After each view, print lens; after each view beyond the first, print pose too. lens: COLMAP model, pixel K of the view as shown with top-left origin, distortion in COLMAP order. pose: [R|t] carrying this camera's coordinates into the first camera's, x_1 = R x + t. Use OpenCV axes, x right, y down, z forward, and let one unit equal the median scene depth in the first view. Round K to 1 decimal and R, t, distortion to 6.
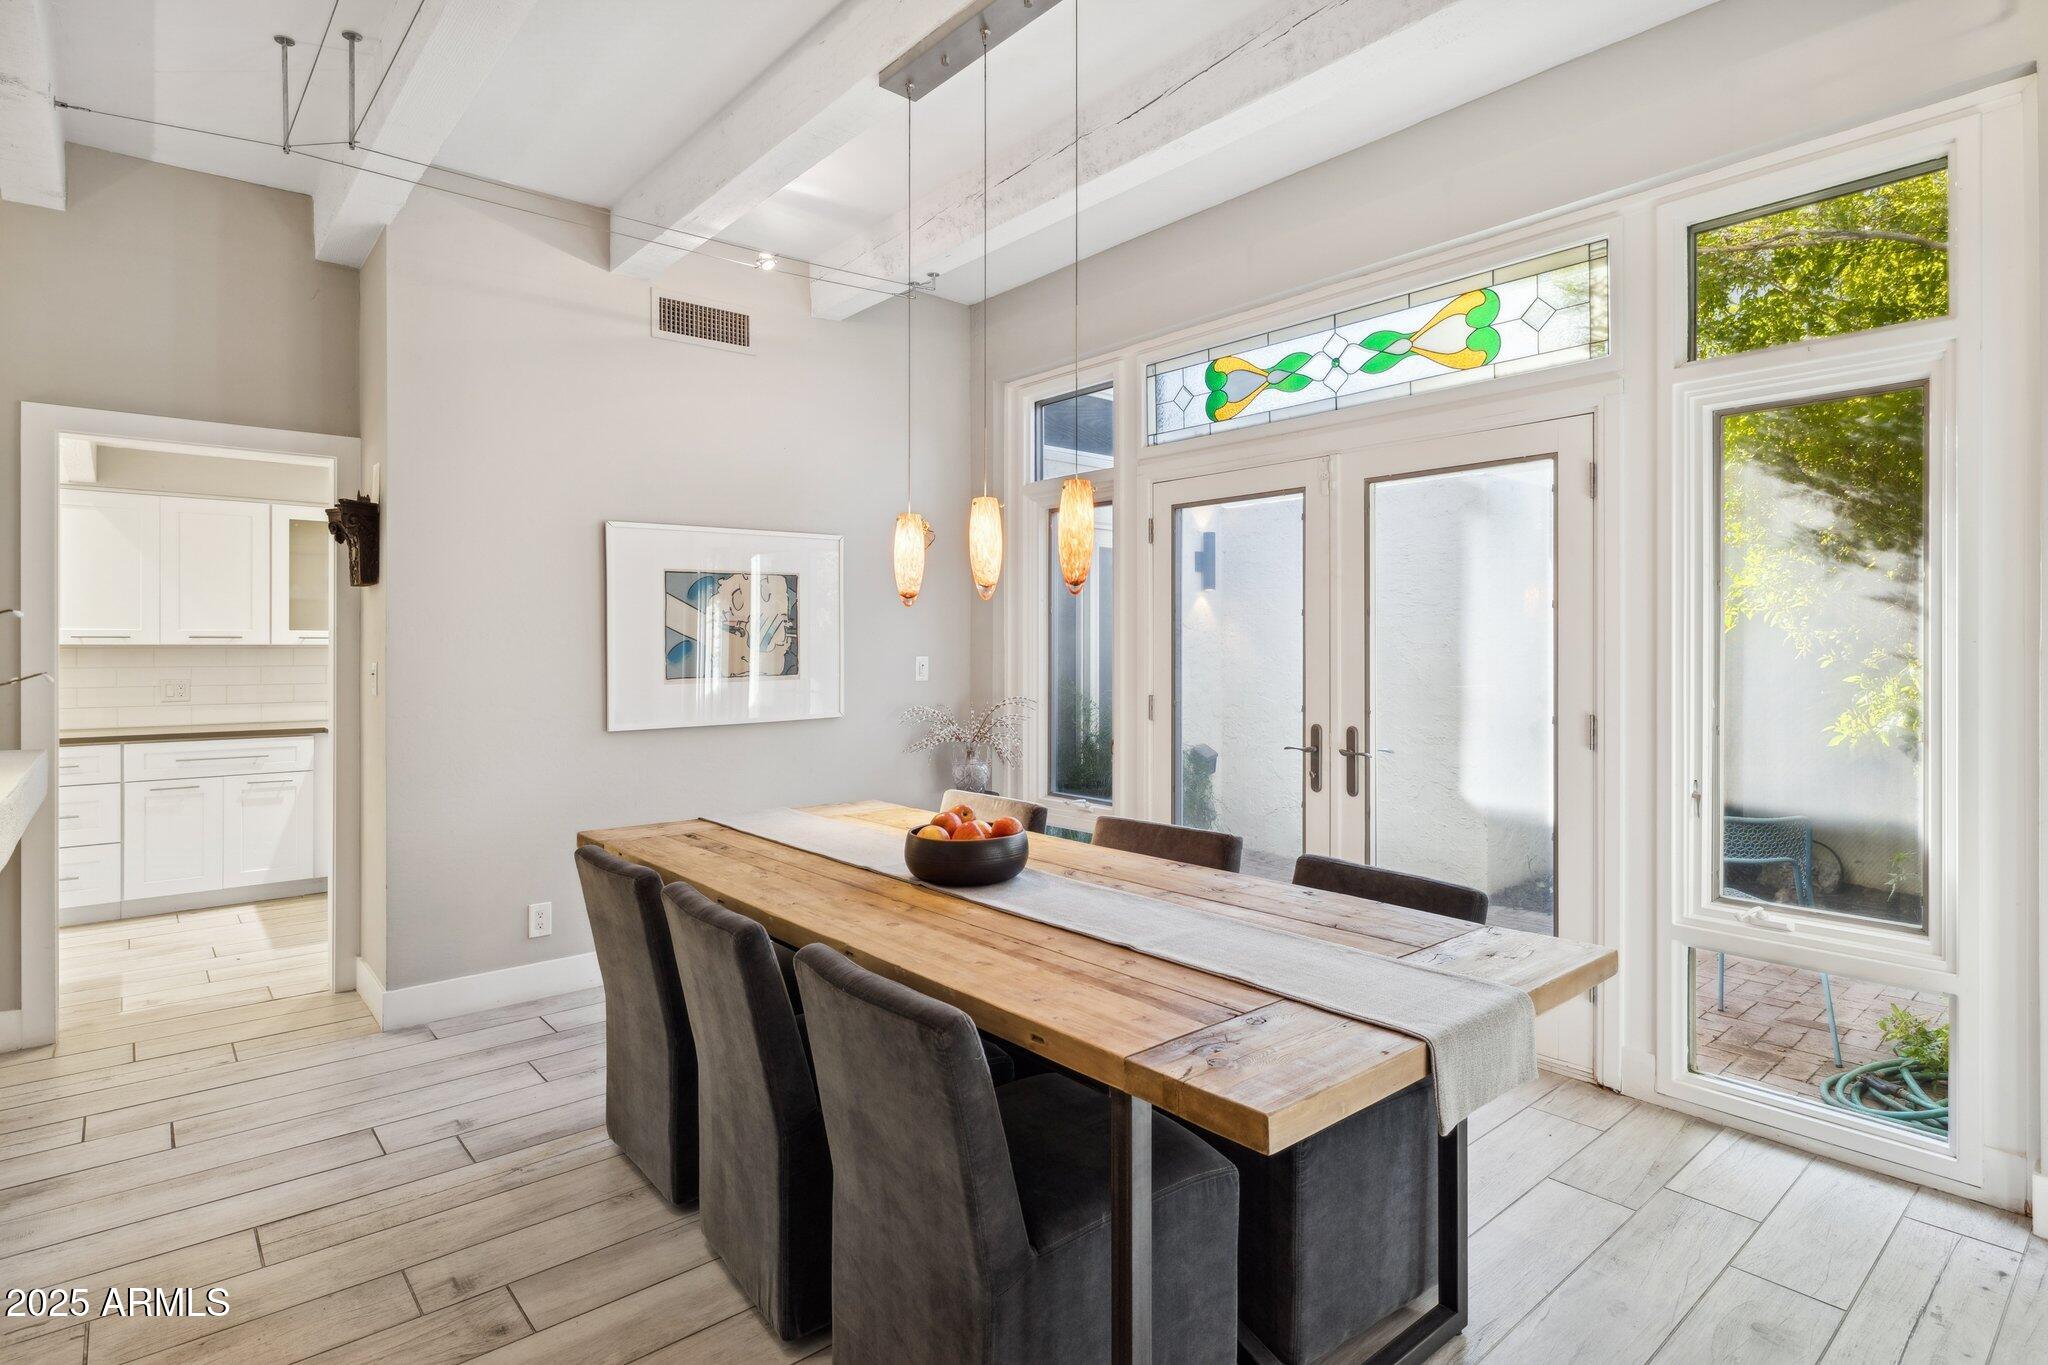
lens RADIAL K [[1069.8, 0, 1046.9], [0, 1069.8, 649.2], [0, 0, 1]] dist [-0.016668, -0.000038]
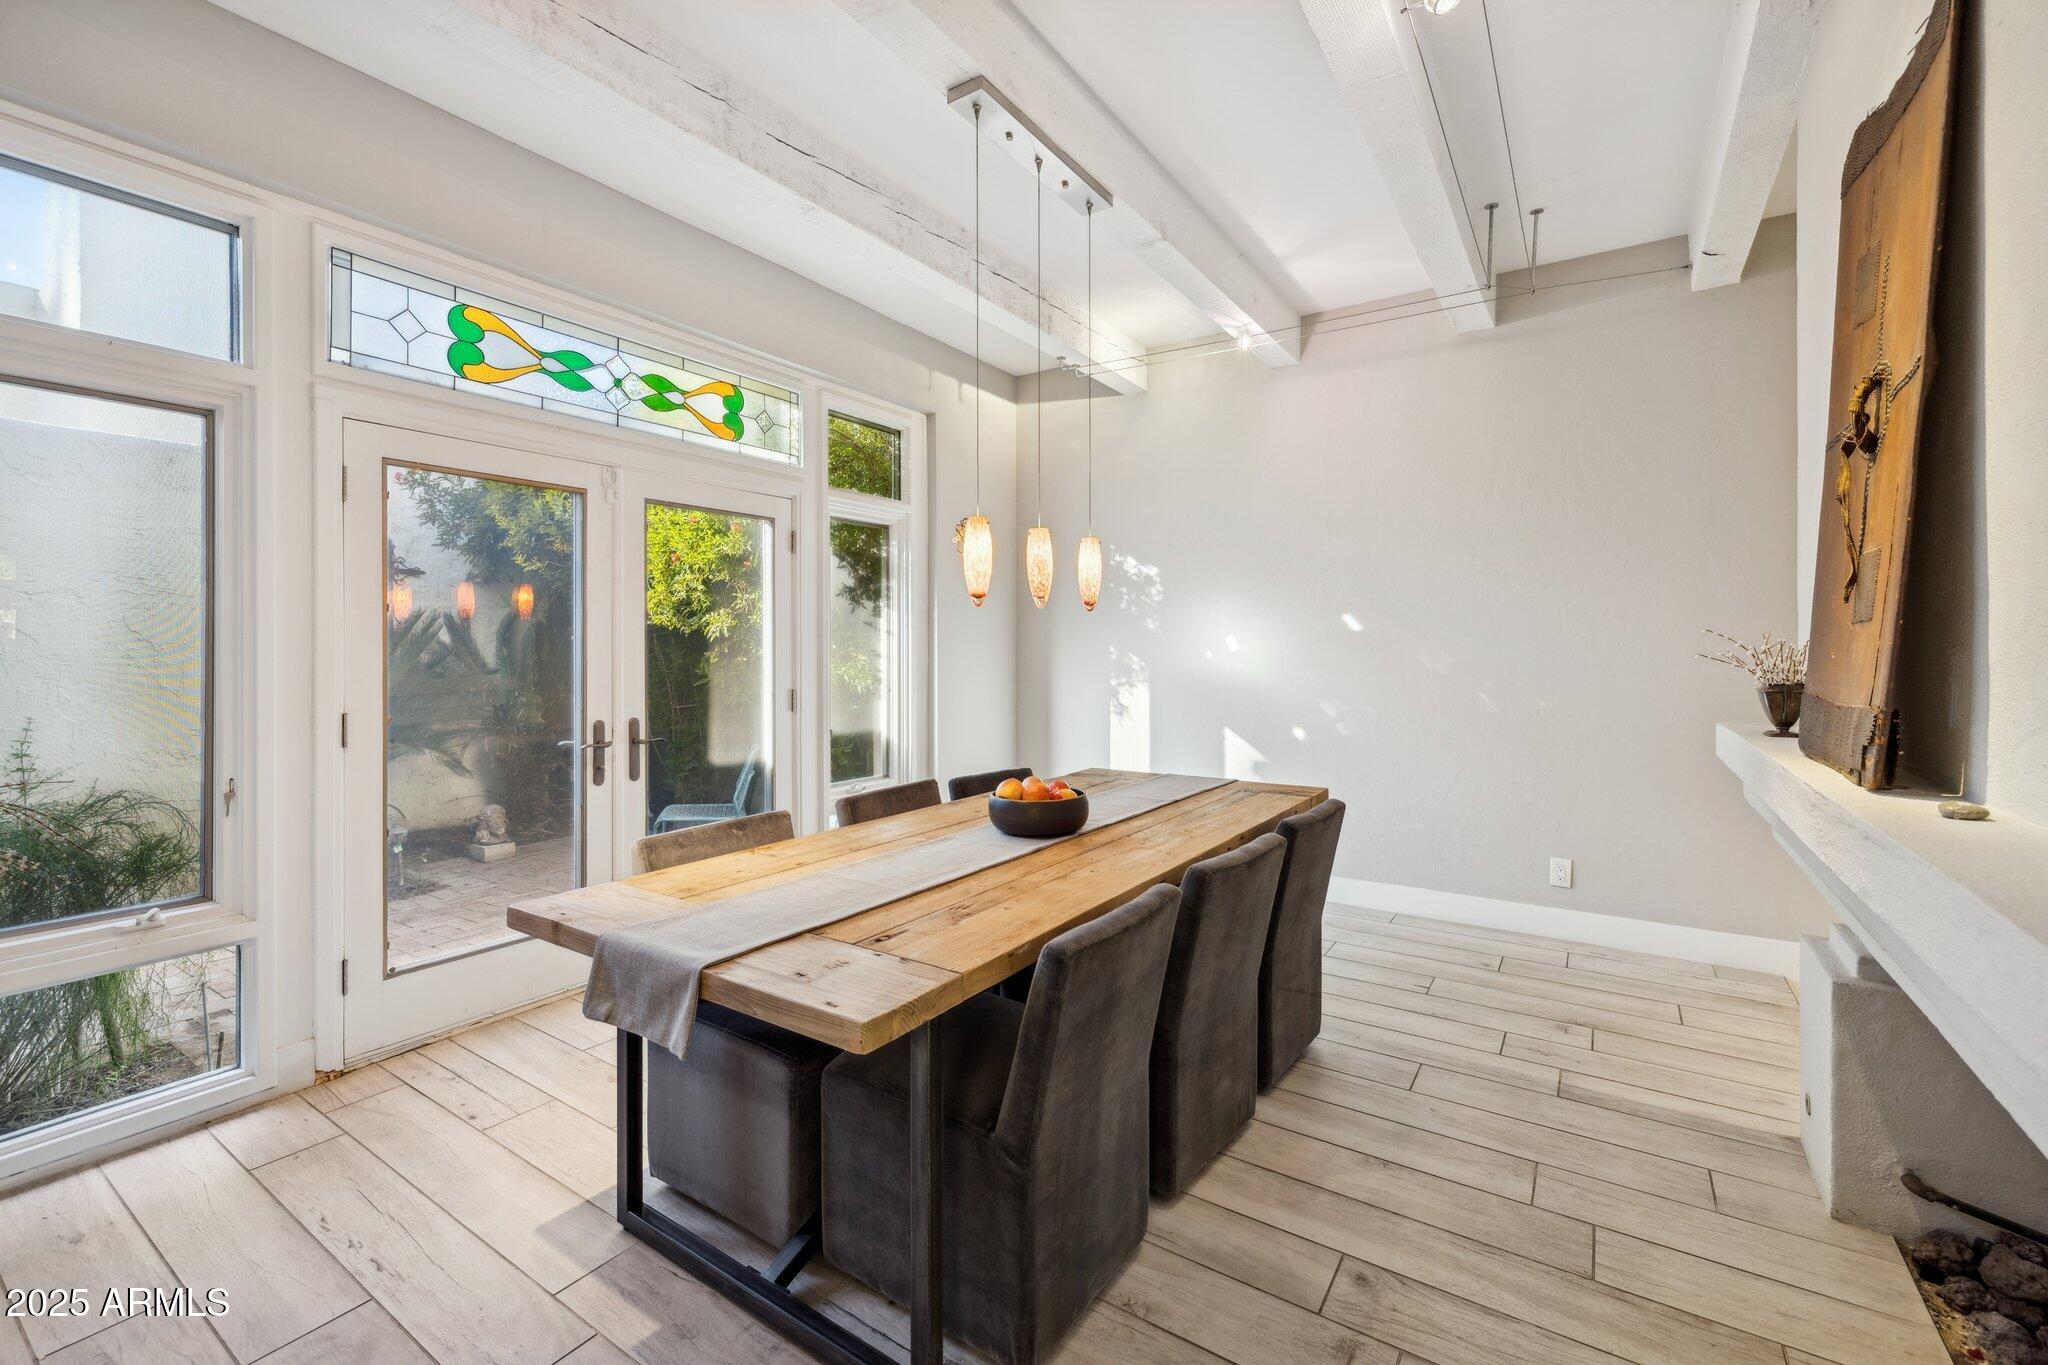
lens RADIAL K [[860.4, 0, 1034.2], [0, 860.4, 648.2], [0, 0, 1]] dist [0.000939, 0.000016]
pose [[-0.272926, 0.000222, 0.962035, -0.713191], [0.002596, 0.999997, 0.000506, -0.000078], [-0.962031, 0.002635, -0.272926, 0.875495]]
